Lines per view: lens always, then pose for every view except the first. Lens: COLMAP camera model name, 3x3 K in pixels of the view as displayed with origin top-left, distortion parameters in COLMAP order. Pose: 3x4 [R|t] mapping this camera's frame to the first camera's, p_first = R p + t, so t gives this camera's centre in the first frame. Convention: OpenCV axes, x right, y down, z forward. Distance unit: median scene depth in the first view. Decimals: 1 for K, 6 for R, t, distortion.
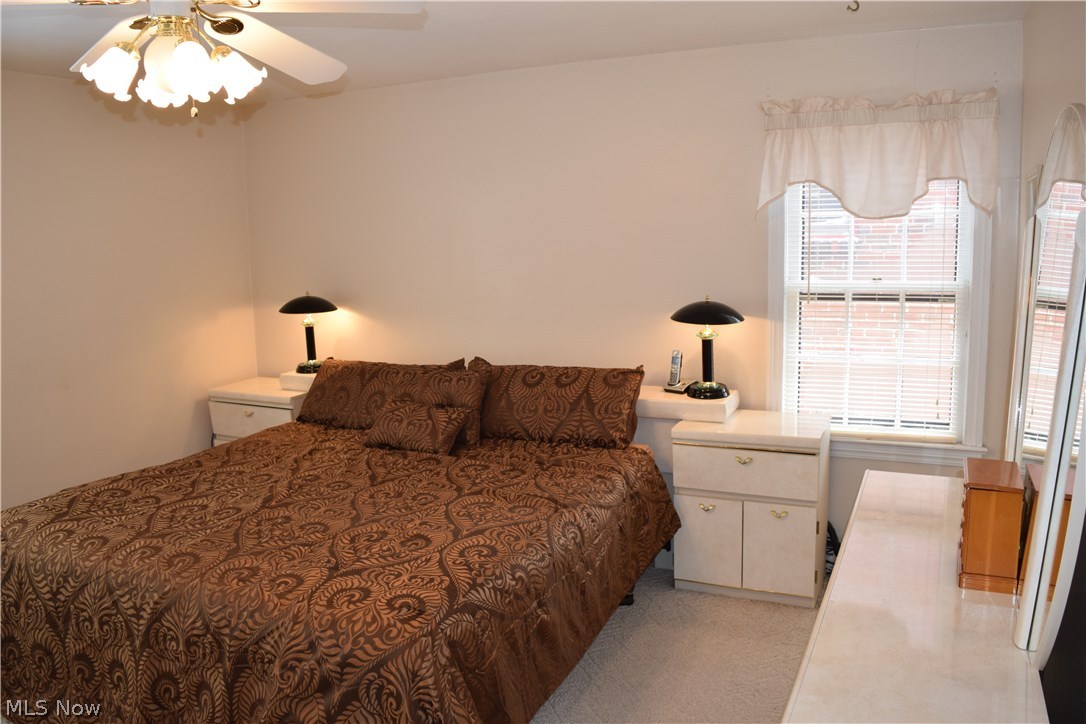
lens RADIAL K [[854.1, 0, 541.6], [0, 854.1, 356.3], [0, 0, 1]] dist [-0.095938, 0.025142]
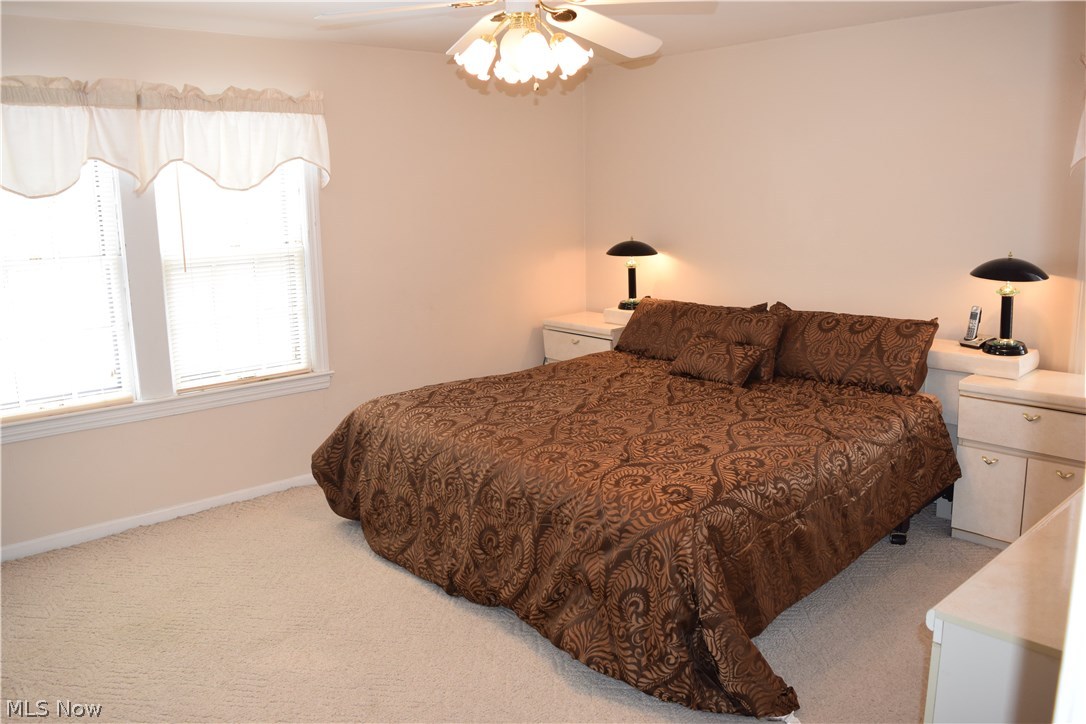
lens RADIAL K [[854.1, 0, 541.6], [0, 854.1, 356.3], [0, 0, 1]] dist [-0.095938, 0.025142]
pose [[0.923718, 0.077831, -0.375084, 0.080790], [-0.057389, 0.996208, 0.065385, 0.024334], [0.378751, -0.038872, 0.924682, -0.155059]]
